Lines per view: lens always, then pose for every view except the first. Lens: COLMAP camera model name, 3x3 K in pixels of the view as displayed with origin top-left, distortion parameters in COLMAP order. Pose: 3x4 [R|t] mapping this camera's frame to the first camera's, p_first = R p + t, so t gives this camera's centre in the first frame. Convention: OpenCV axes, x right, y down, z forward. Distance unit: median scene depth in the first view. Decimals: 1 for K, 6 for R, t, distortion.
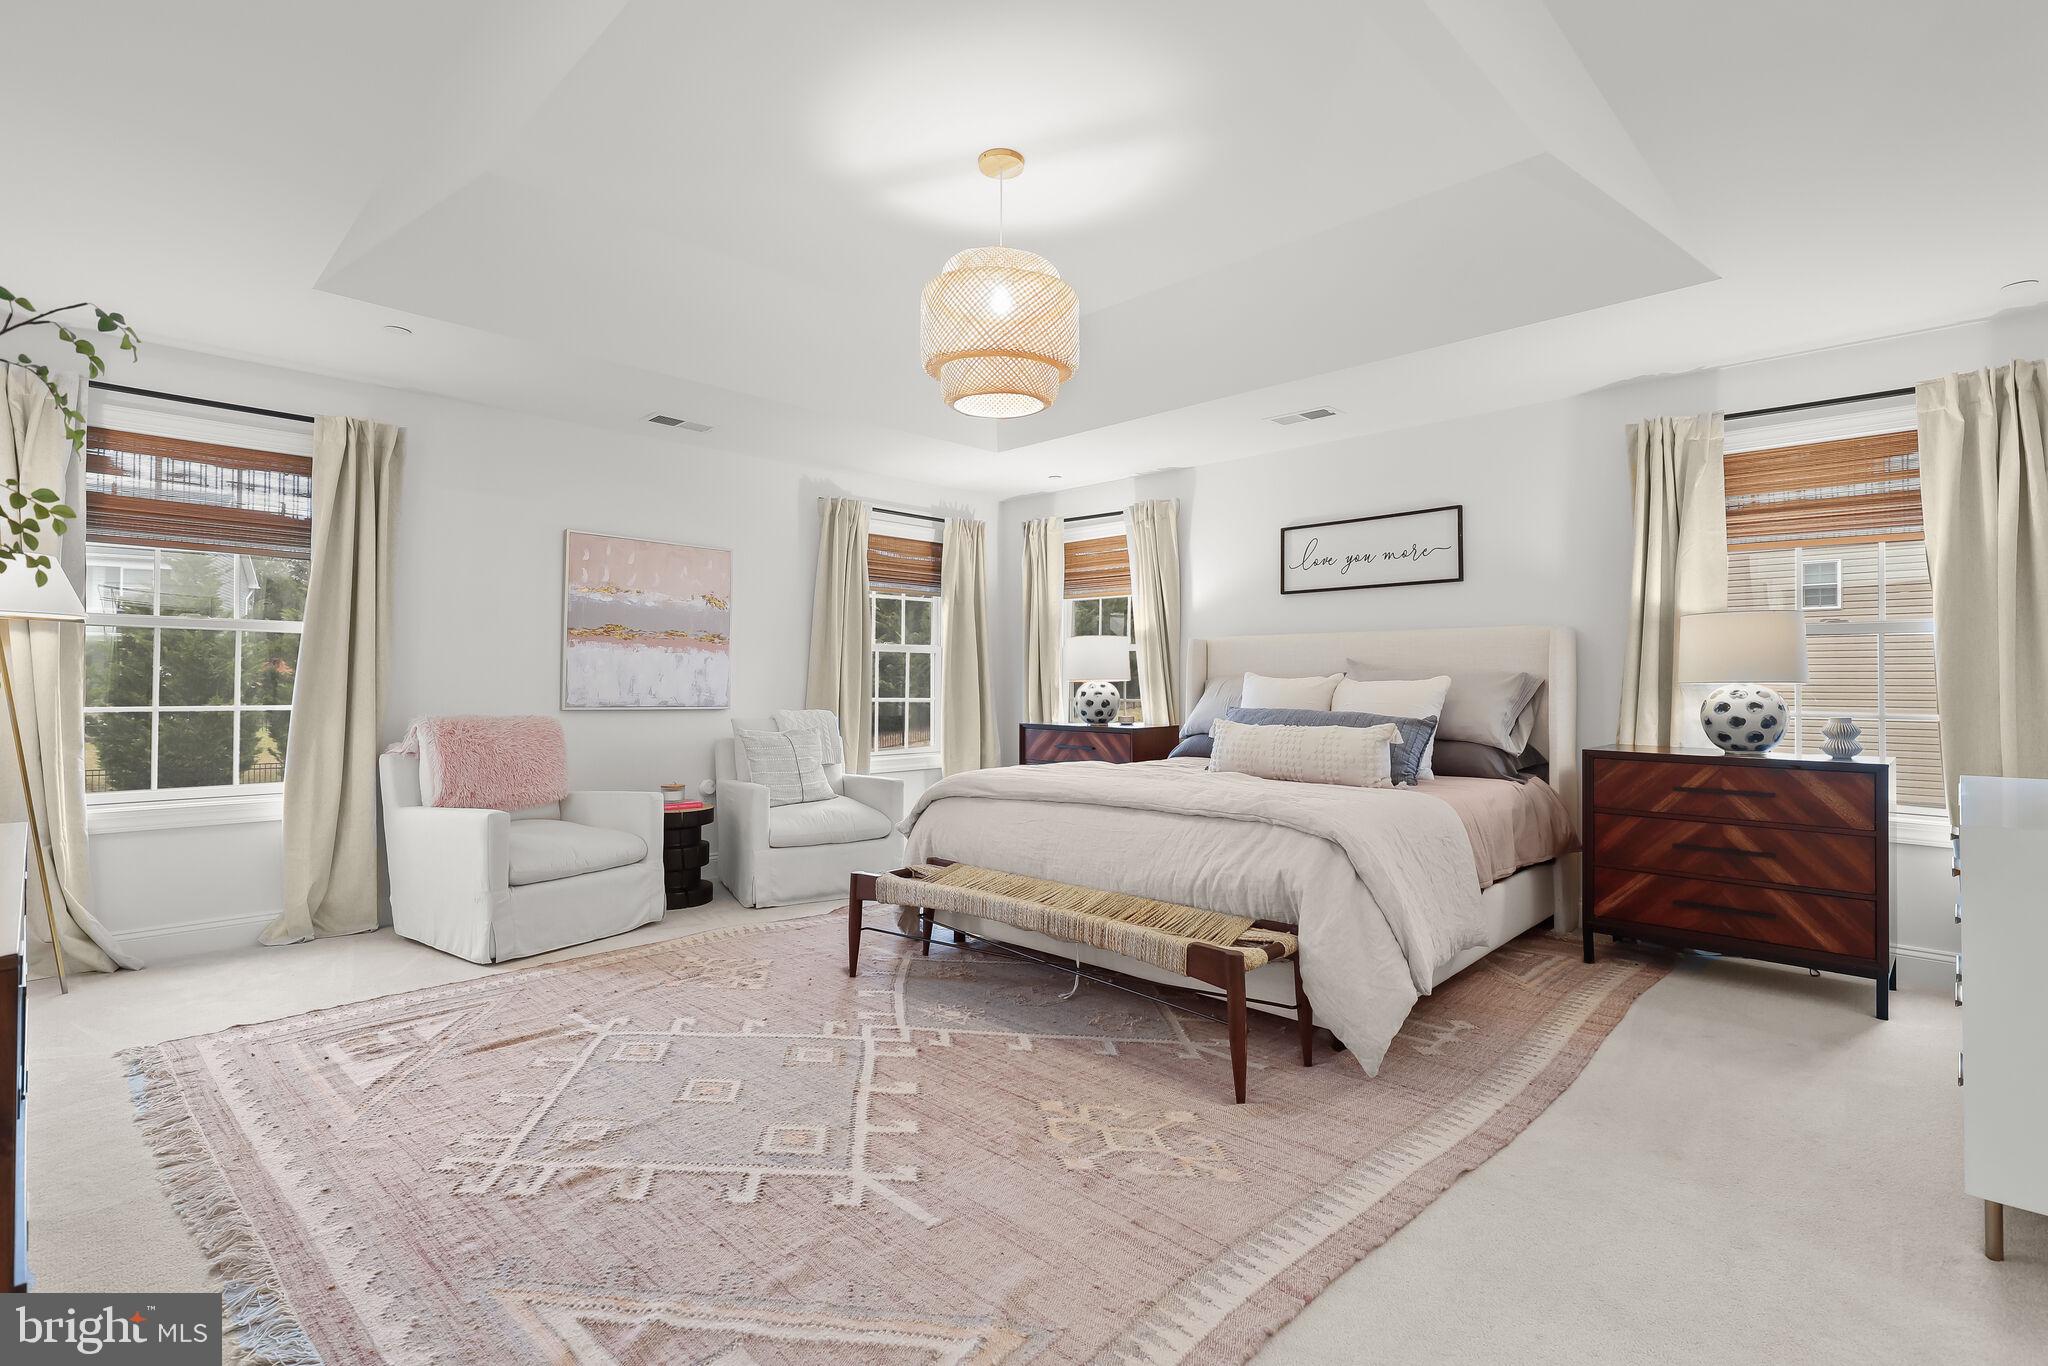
lens RADIAL K [[938.9, 0, 1019.6], [0, 938.9, 683.0], [0, 0, 1]] dist [0.015080, 0.000035]
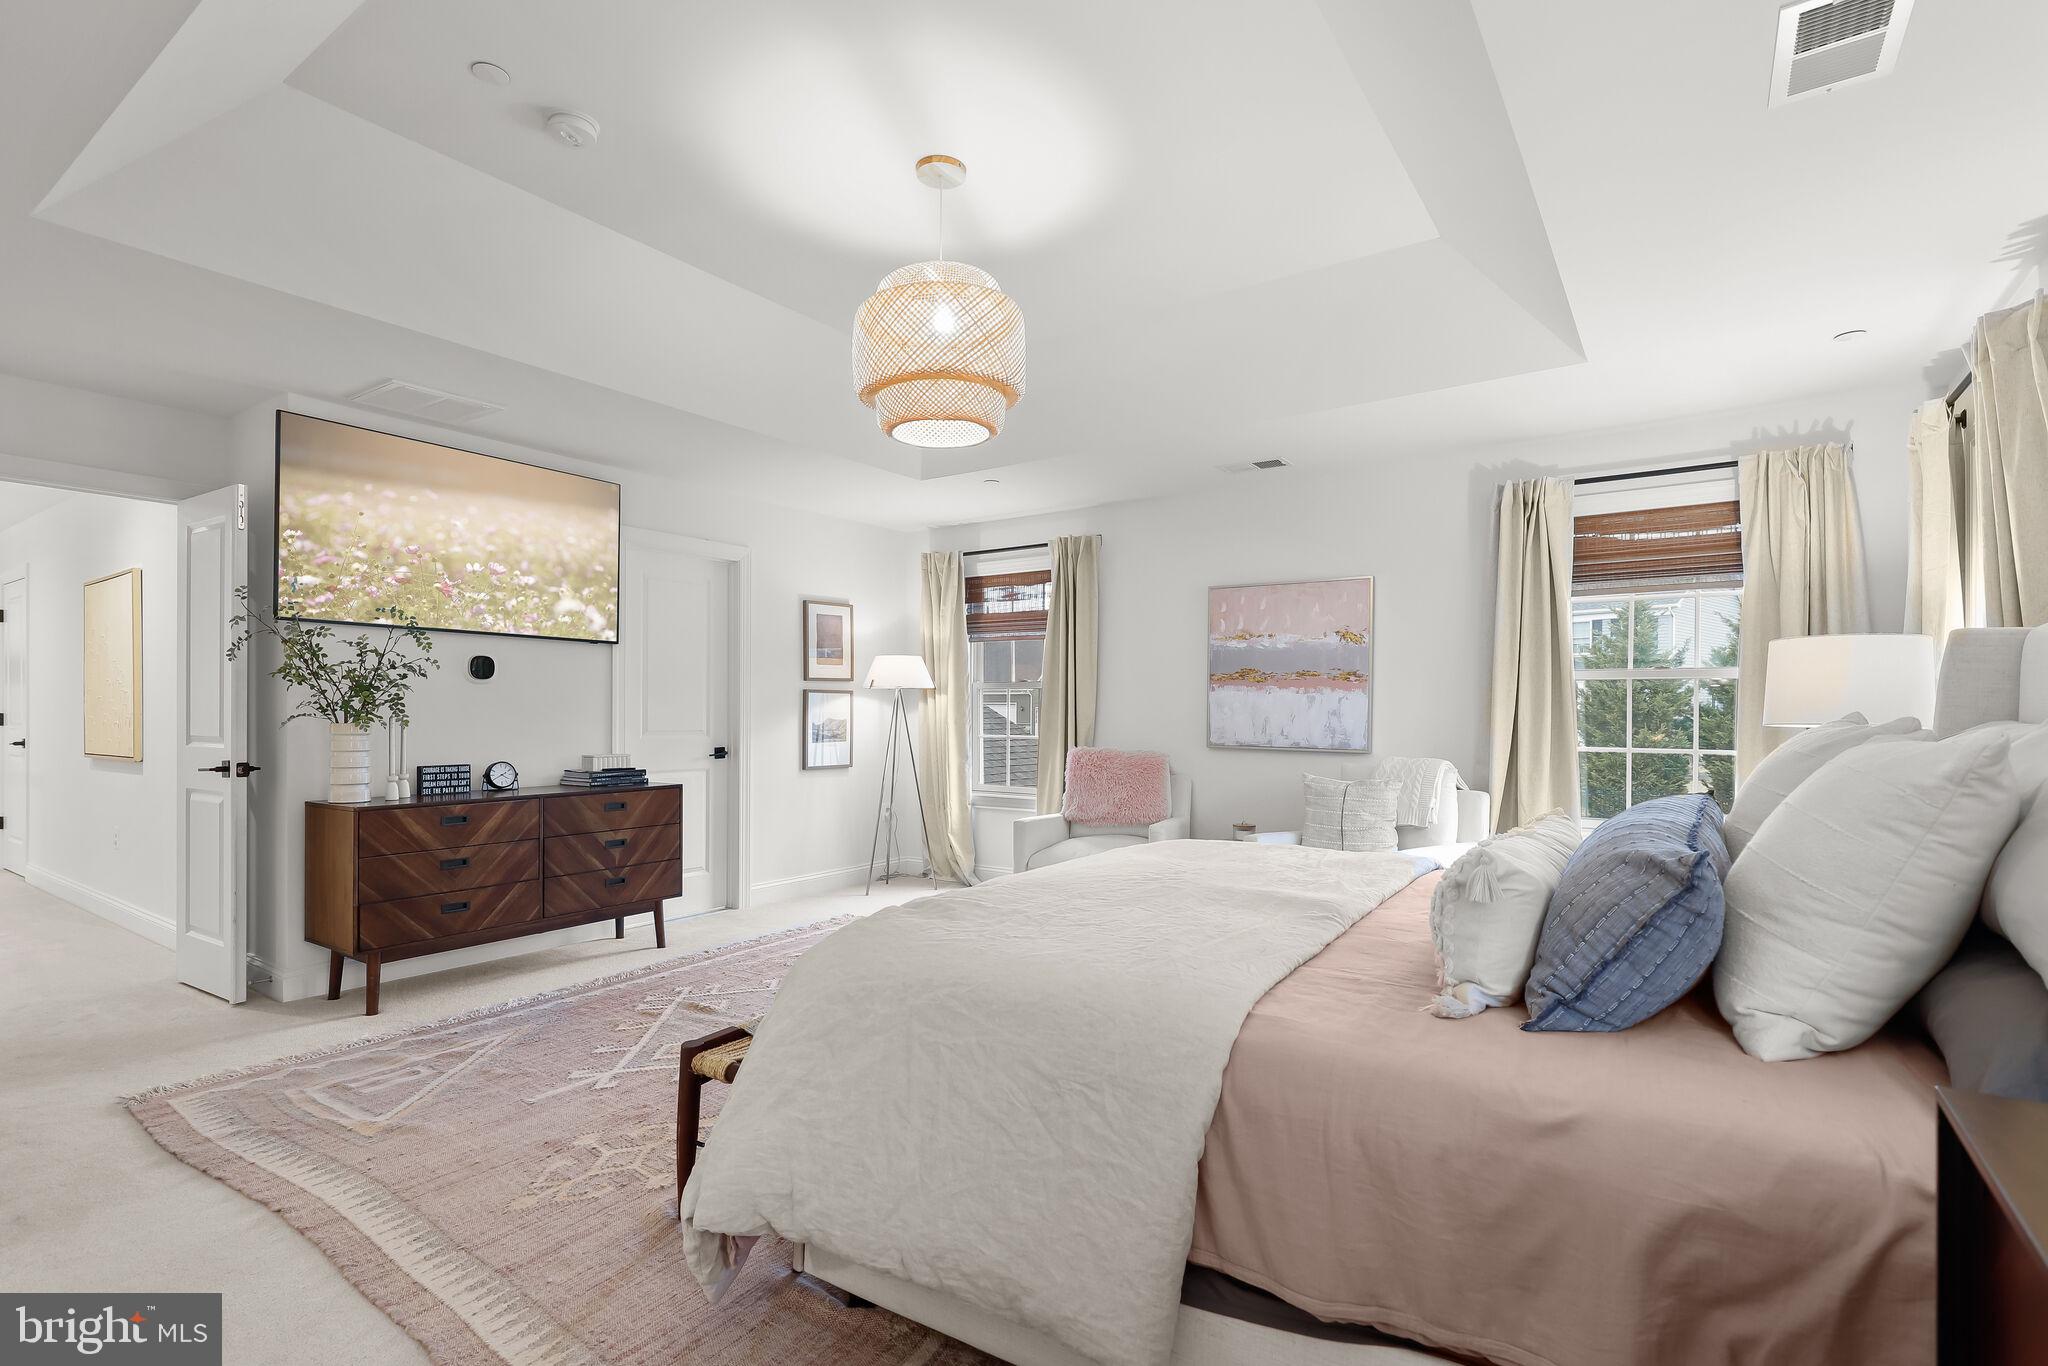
lens RADIAL K [[950.7, 0, 1032.4], [0, 950.7, 686.3], [0, 0, 1]] dist [-0.000955, -0.000115]
pose [[0.197727, -0.038035, -0.979519, 0.570203], [-0.005633, 0.999186, -0.039936, 0.001598], [0.980241, 0.013414, 0.197351, 0.559769]]
